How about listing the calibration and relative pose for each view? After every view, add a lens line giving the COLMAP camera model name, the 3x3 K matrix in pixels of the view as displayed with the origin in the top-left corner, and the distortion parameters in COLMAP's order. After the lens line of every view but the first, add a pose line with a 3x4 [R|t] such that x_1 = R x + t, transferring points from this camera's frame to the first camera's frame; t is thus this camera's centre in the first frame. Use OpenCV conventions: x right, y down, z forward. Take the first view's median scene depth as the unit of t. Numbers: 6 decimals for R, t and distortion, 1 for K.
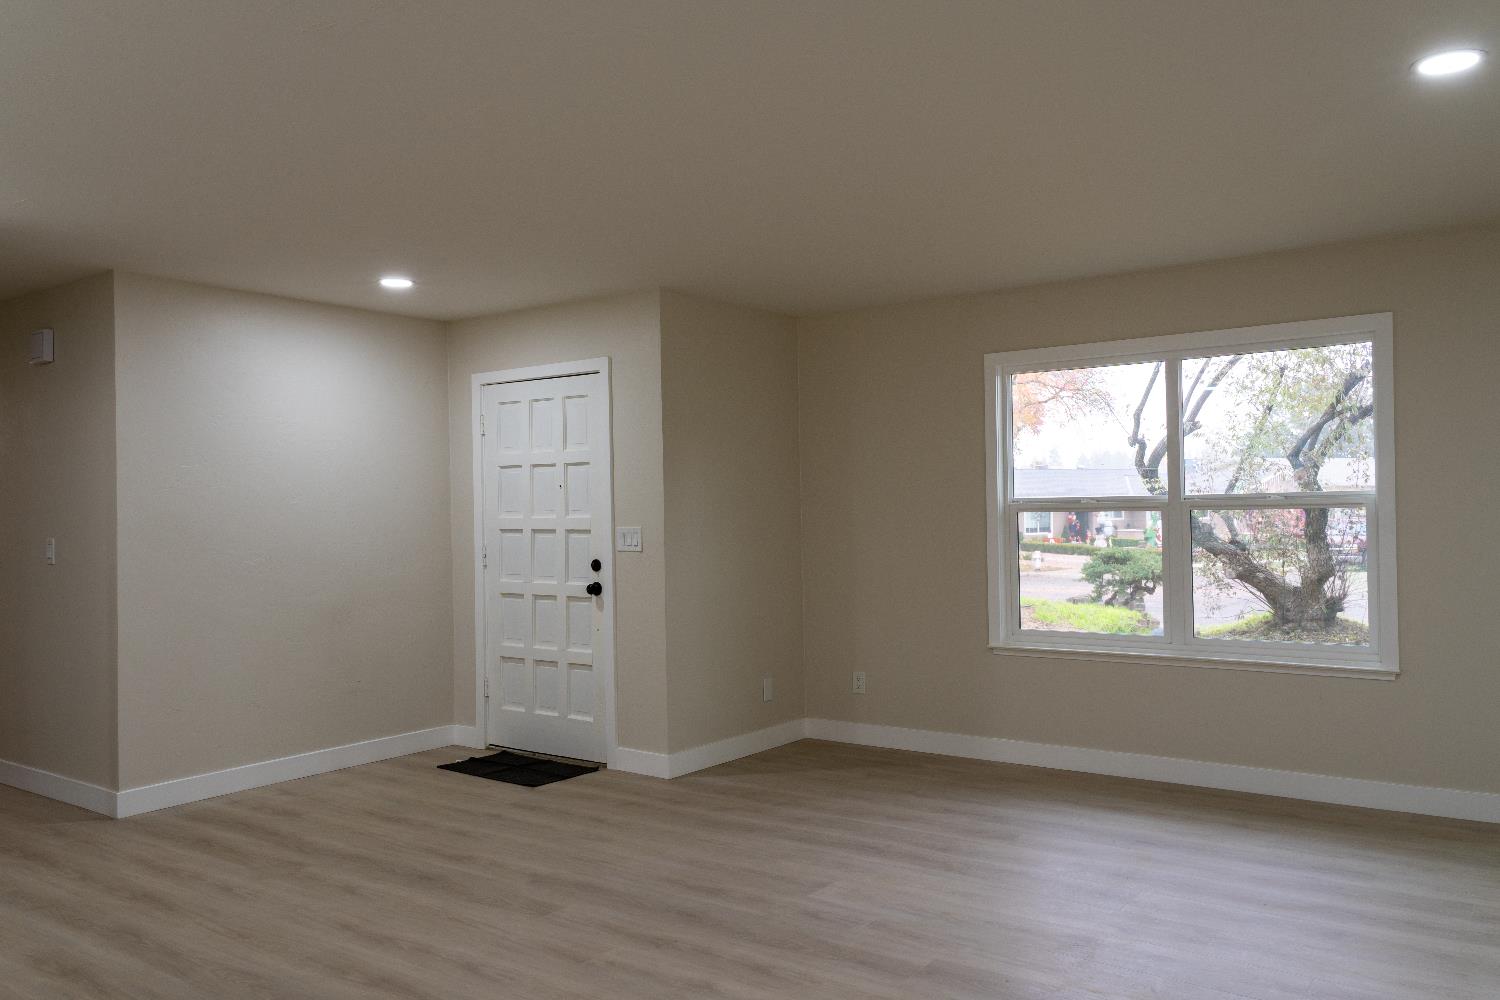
lens RADIAL K [[1137.1, 0, 750.0], [0, 1137.1, 500.0], [0, 0, 1]] dist [0.016750, -0.002012]
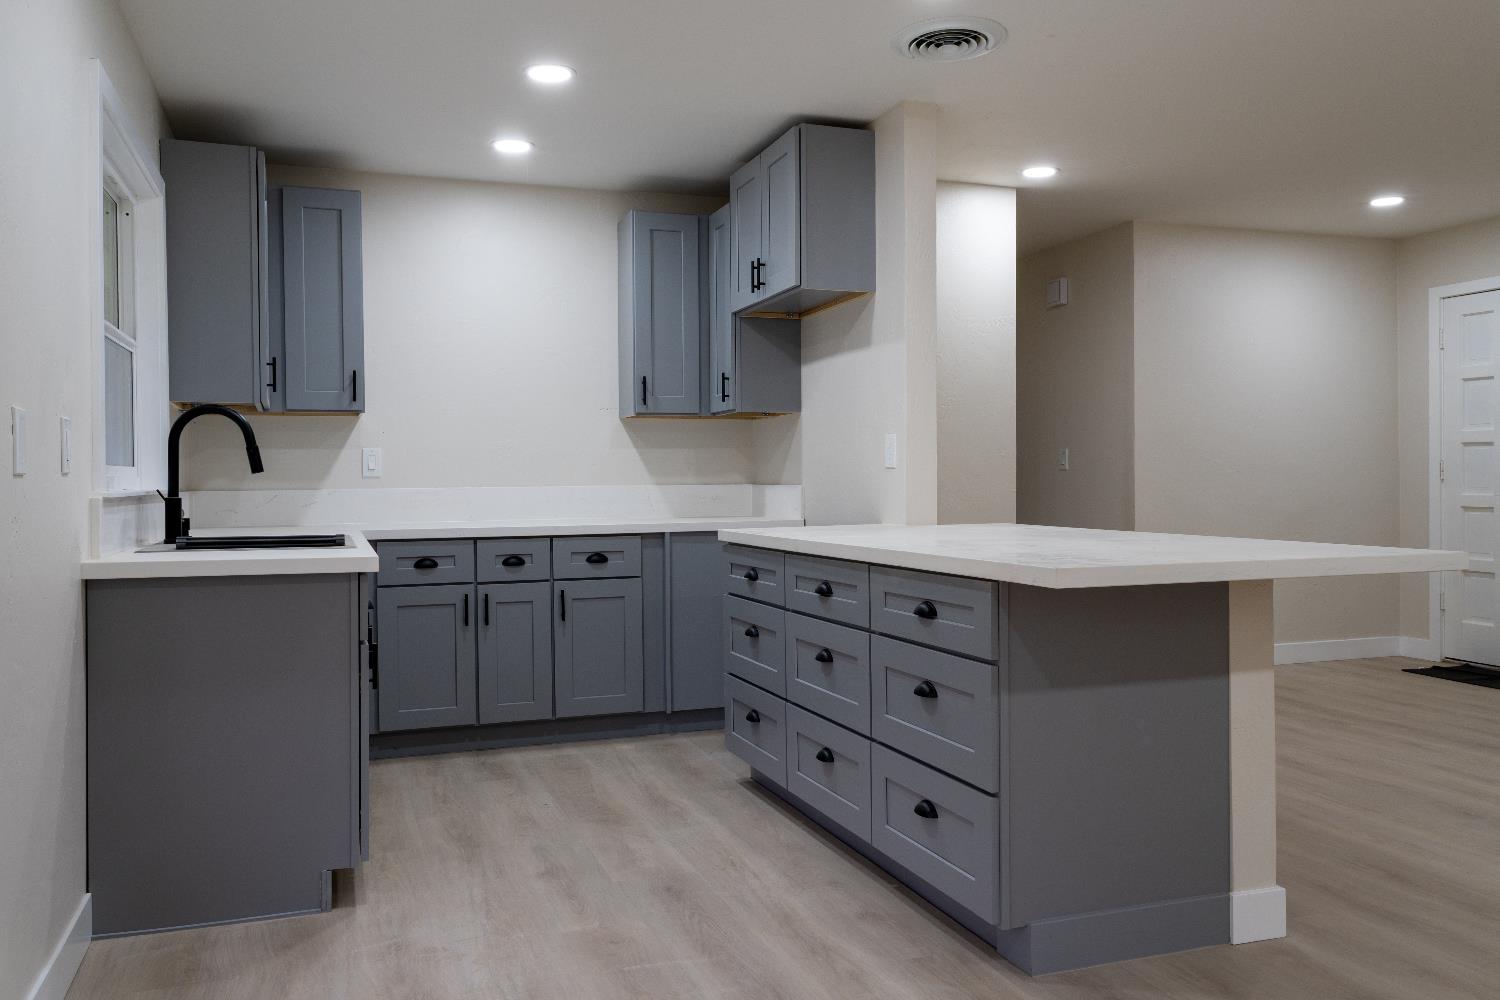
lens RADIAL K [[1169.2, 0, 750.0], [0, 1169.2, 500.0], [0, 0, 1]] dist [0.024472, 0.000139]
pose [[0.830006, 0.014564, -0.557564, -0.173319], [0.003850, 0.999486, 0.031840, 0.043932], [0.557741, -0.028574, 0.829523, -0.219598]]
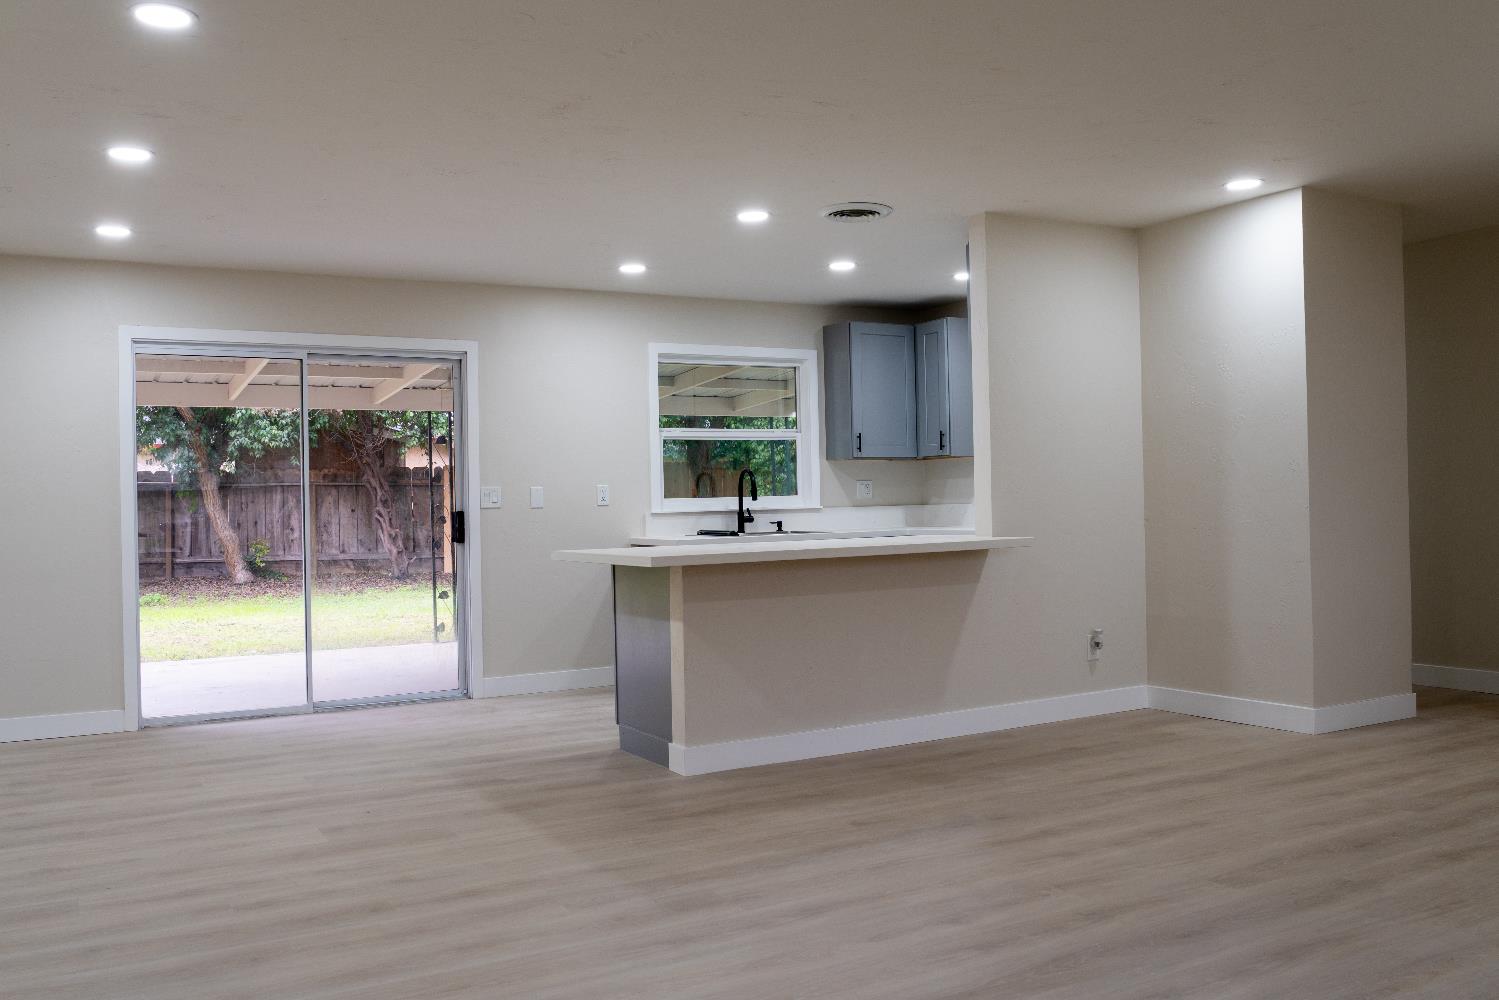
lens RADIAL K [[1242.2, 0, 749.5], [0, 1242.2, 500.0], [0, 0, 1]] dist [-0.043768, 0.000789]
pose [[-0.408575, 0.021604, -0.912469, 0.512561], [0.044381, 0.999008, 0.003781, 0.040214], [0.911645, -0.038952, -0.409128, 0.695330]]
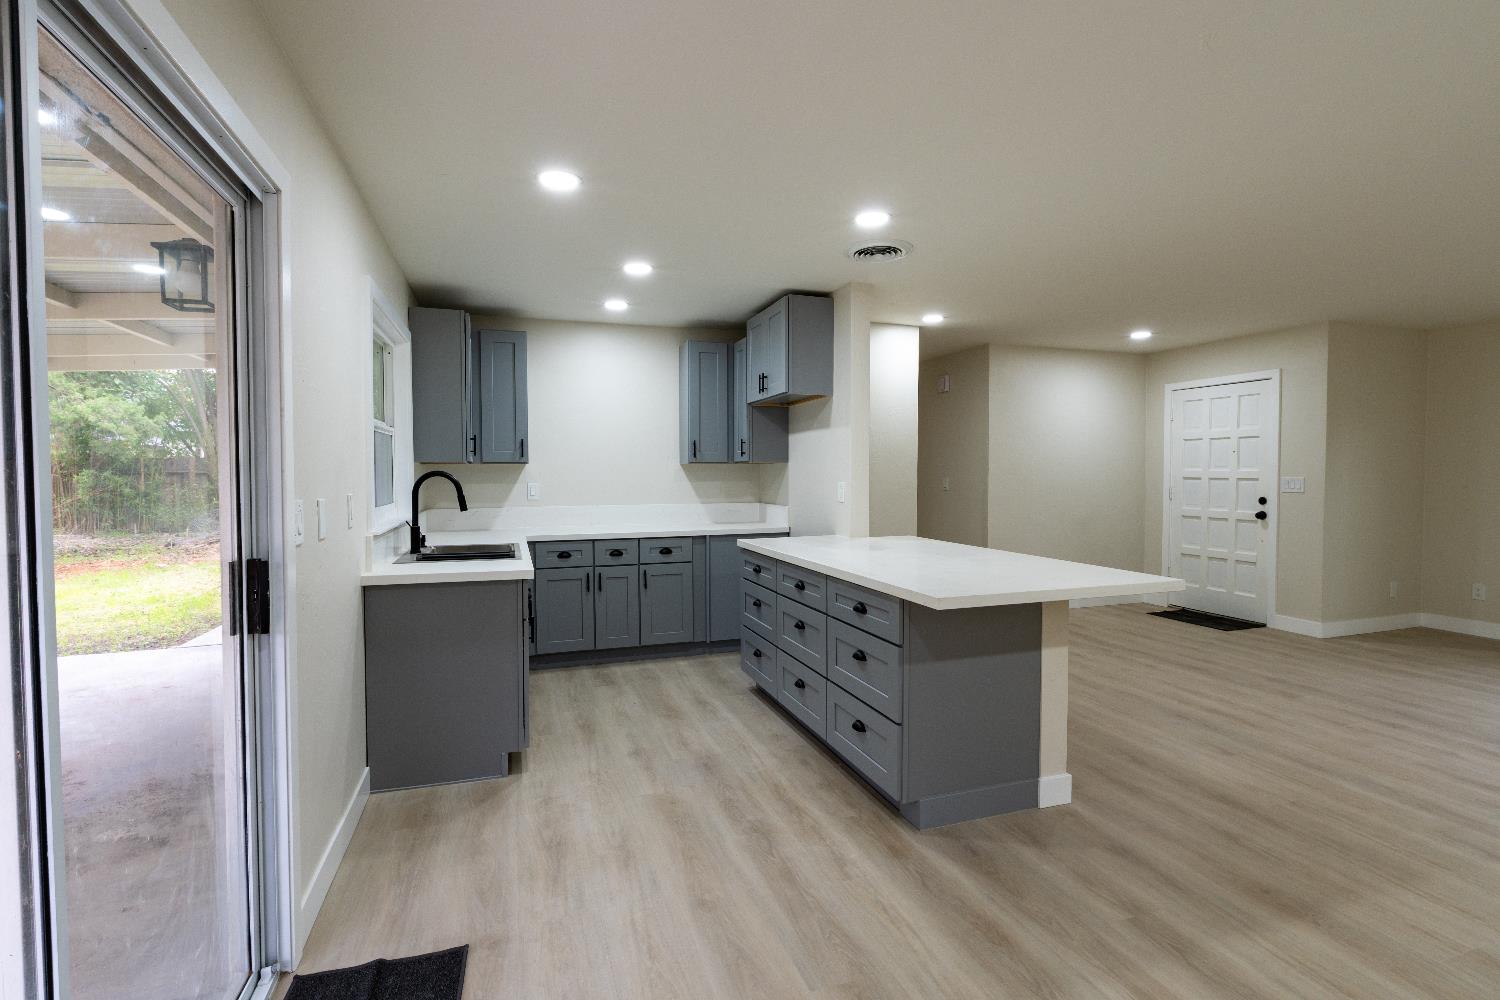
lens RADIAL K [[694.9, 0, 750.0], [0, 694.9, 500.0], [0, 0, 1]] dist [-0.003147, -0.000253]
pose [[0.821913, 0.033896, -0.568603, -0.174621], [-0.002210, 0.998410, 0.056323, 0.003263], [0.569608, -0.045036, 0.820681, -0.212045]]
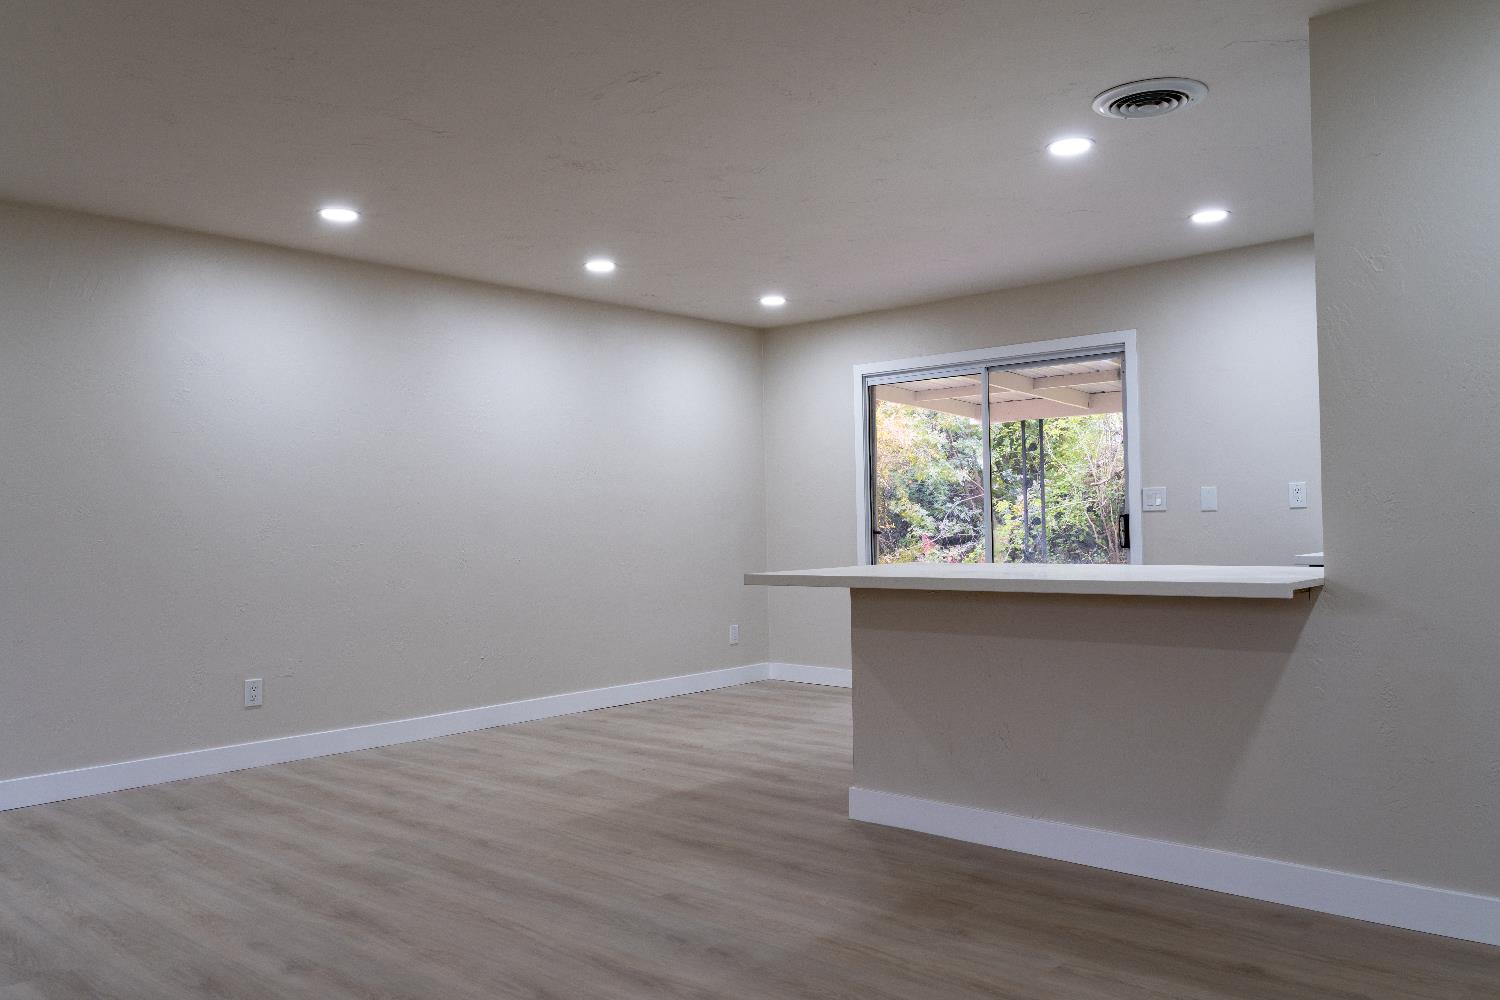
lens RADIAL K [[1137.1, 0, 750.0], [0, 1137.1, 500.0], [0, 0, 1]] dist [0.016750, -0.002012]
pose [[-0.995485, 0.036279, 0.087714, -0.266058], [0.033160, 0.998774, -0.036758, 0.057781], [-0.088940, -0.033683, -0.995467, 1.024133]]
